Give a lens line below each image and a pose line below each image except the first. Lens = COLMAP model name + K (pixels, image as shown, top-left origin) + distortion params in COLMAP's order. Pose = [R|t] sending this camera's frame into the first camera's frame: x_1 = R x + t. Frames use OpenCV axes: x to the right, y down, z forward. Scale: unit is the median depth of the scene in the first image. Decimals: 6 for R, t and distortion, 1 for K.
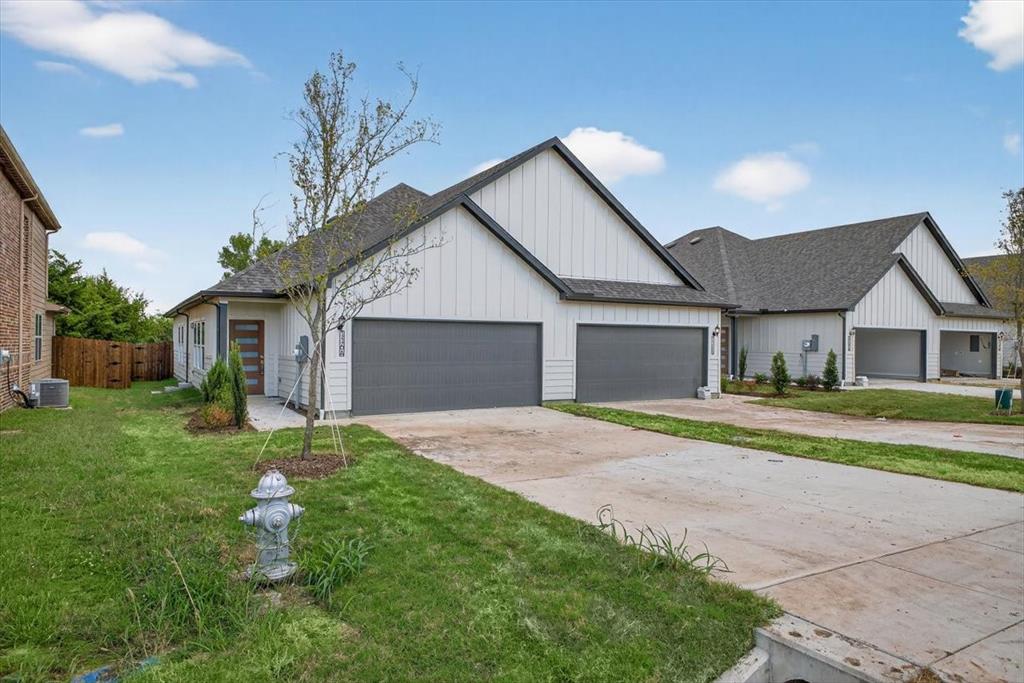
lens RADIAL K [[659.5, 0, 511.5], [0, 659.5, 332.4], [0, 0, 1]] dist [0.027628, -0.007289]
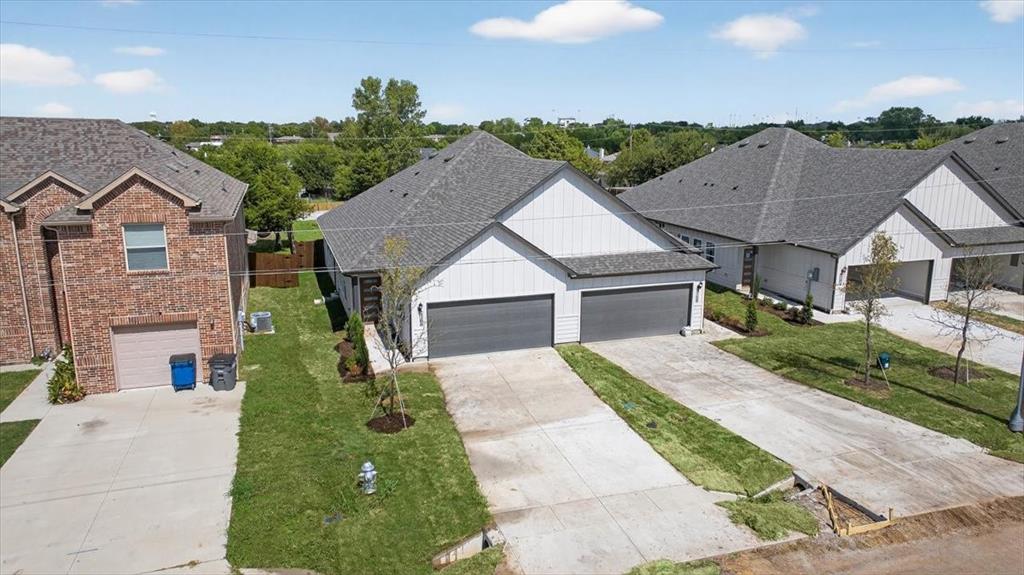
lens RADIAL K [[734.3, 0, 510.3], [0, 734.3, 283.4], [0, 0, 1]] dist [0.027626, -0.001413]
pose [[0.976841, 0.043237, -0.209553, 0.286384], [0.005770, 0.973691, 0.227798, -0.401859], [0.213890, -0.223732, 0.950892, -0.574022]]
